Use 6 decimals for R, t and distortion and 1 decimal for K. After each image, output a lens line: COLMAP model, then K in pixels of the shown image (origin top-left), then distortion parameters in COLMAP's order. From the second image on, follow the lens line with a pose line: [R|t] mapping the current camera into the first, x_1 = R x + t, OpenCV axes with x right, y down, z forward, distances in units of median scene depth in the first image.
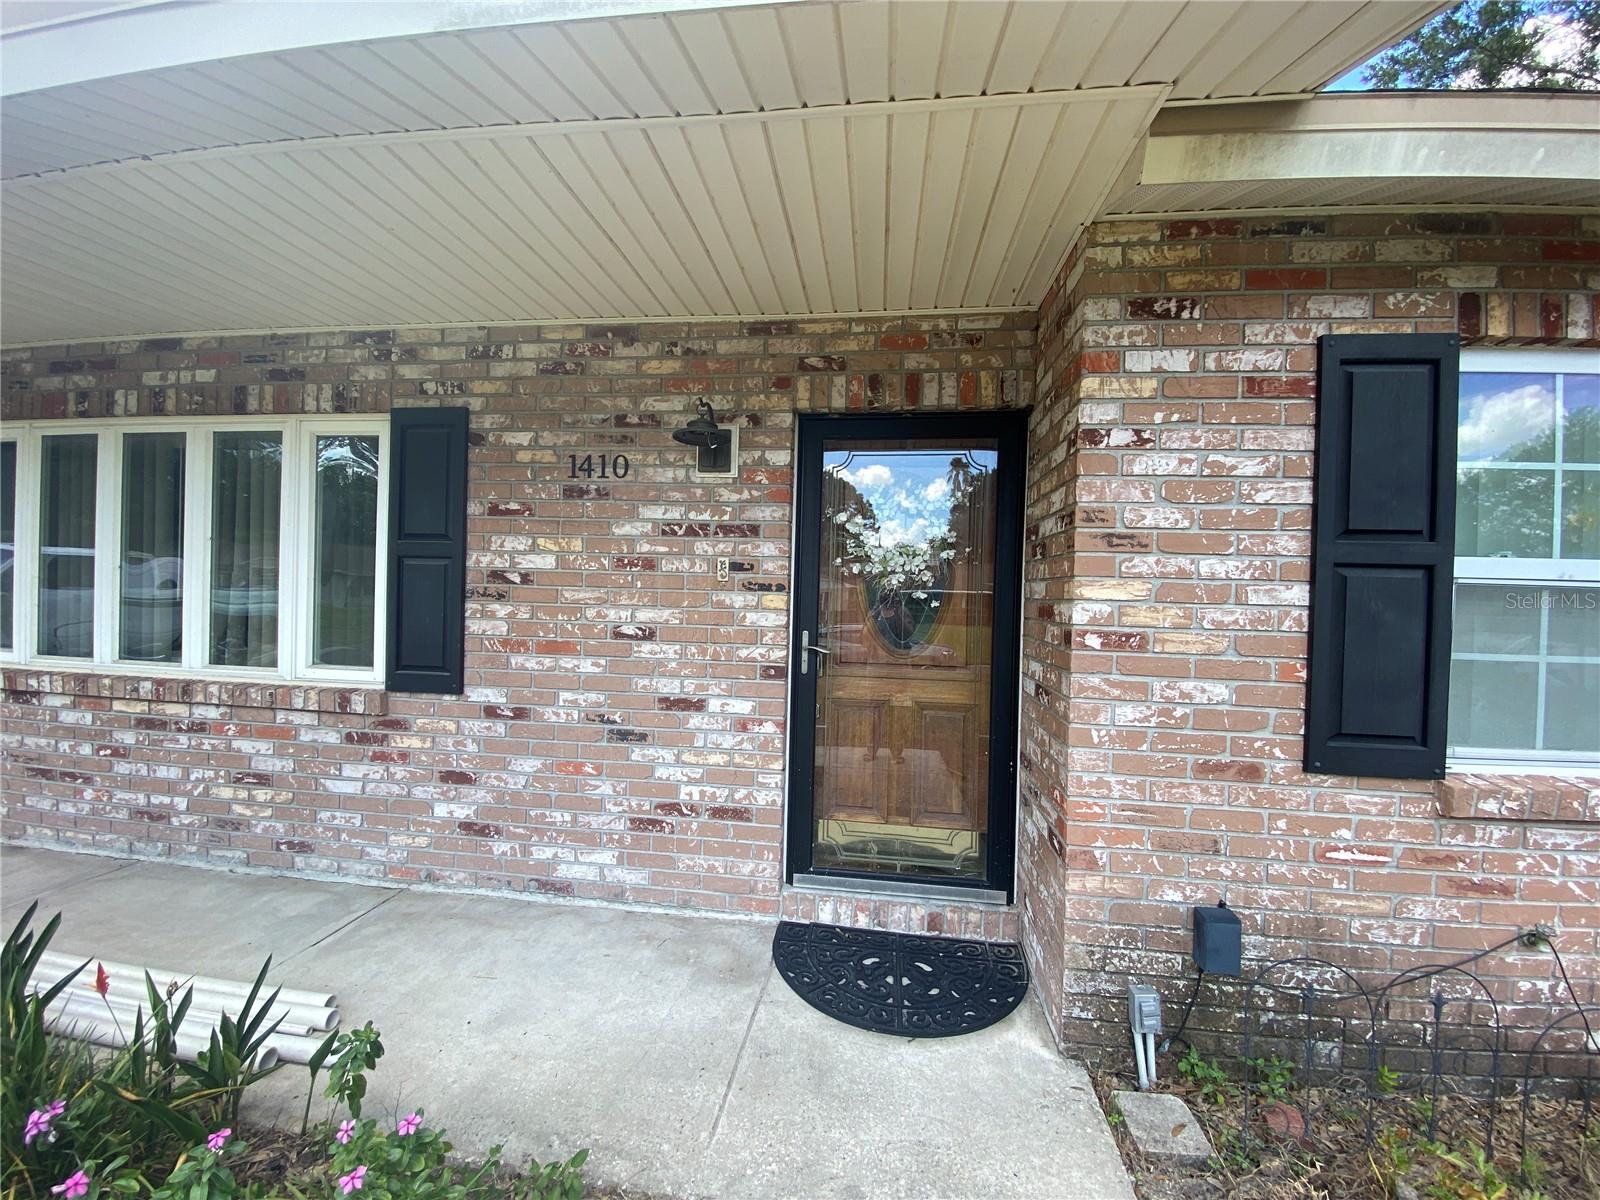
lens RADIAL K [[651.4, 0, 795.6], [0, 651.4, 600.4], [0, 0, 1]] dist [-0.000853, -0.010358]
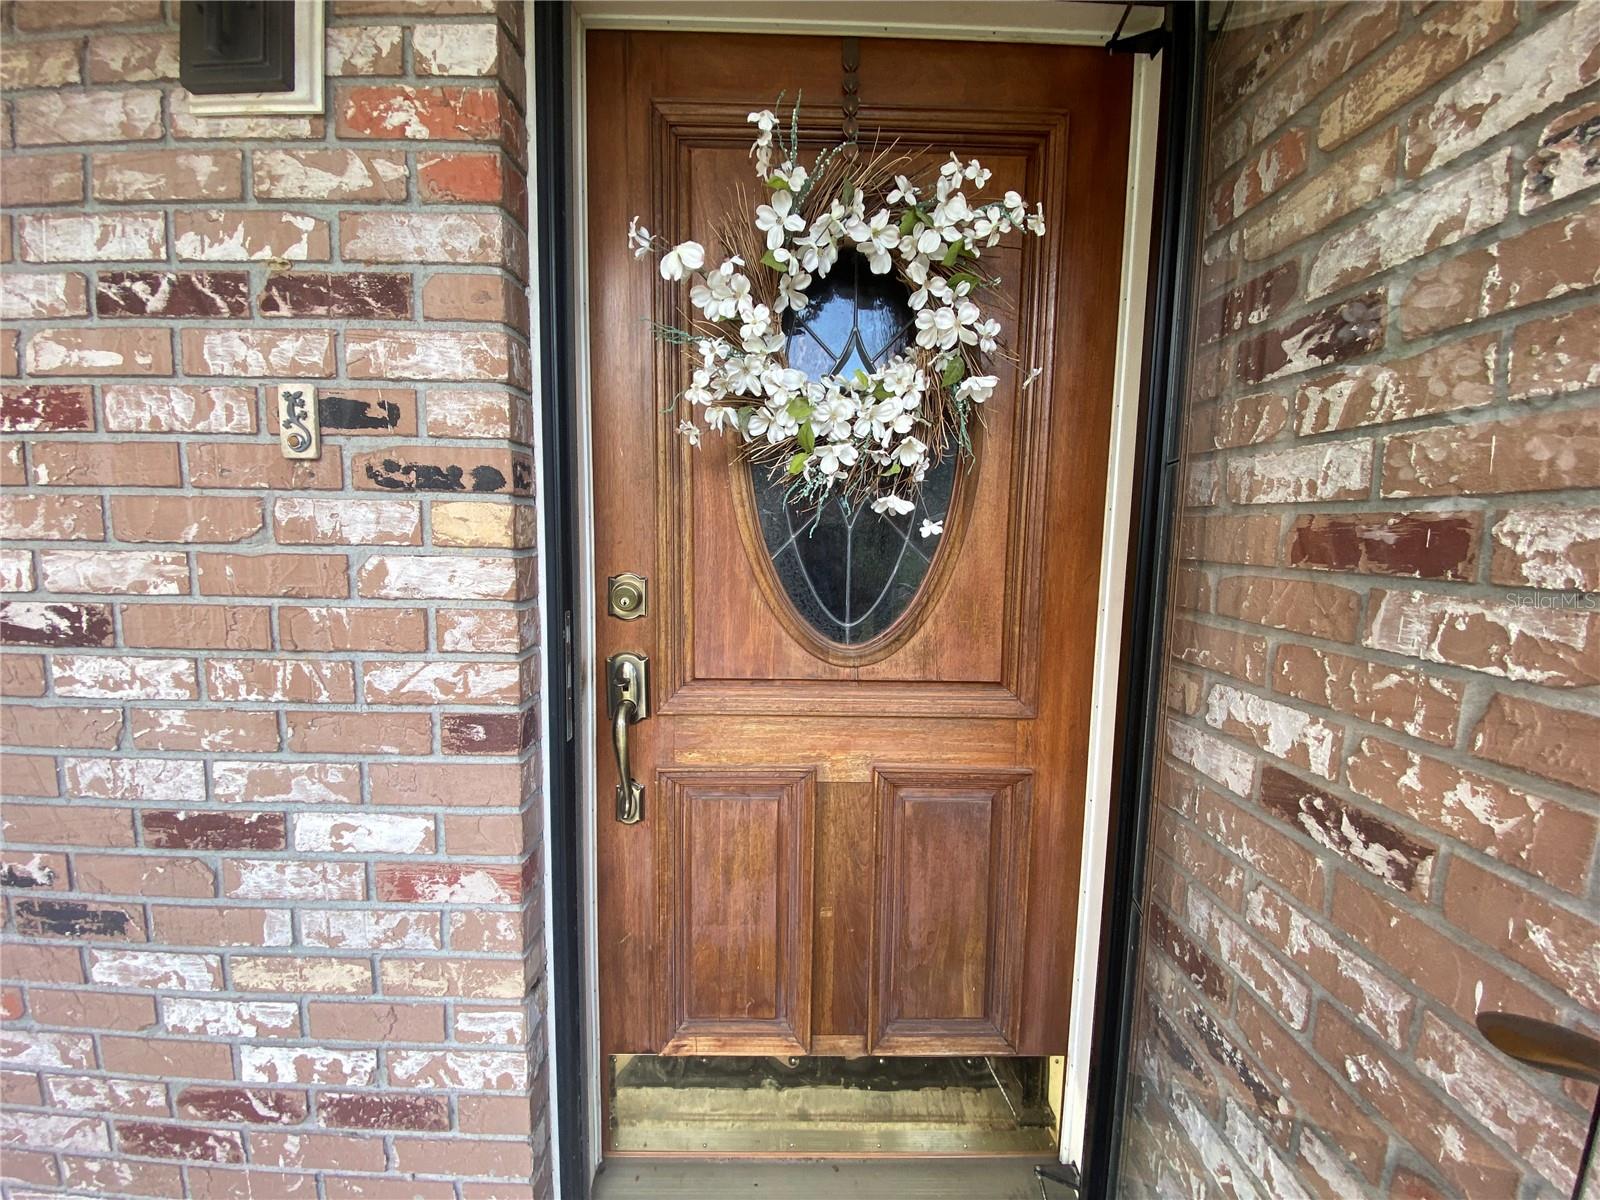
lens RADIAL K [[651.4, 0, 787.7], [0, 651.4, 600.9], [0, 0, 1]] dist [-0.000853, -0.010358]
pose [[0.990883, -0.022218, 0.132882, 0.079316], [0.009552, 0.995412, 0.095208, 0.011222], [-0.134388, -0.093071, 0.986548, 0.641243]]
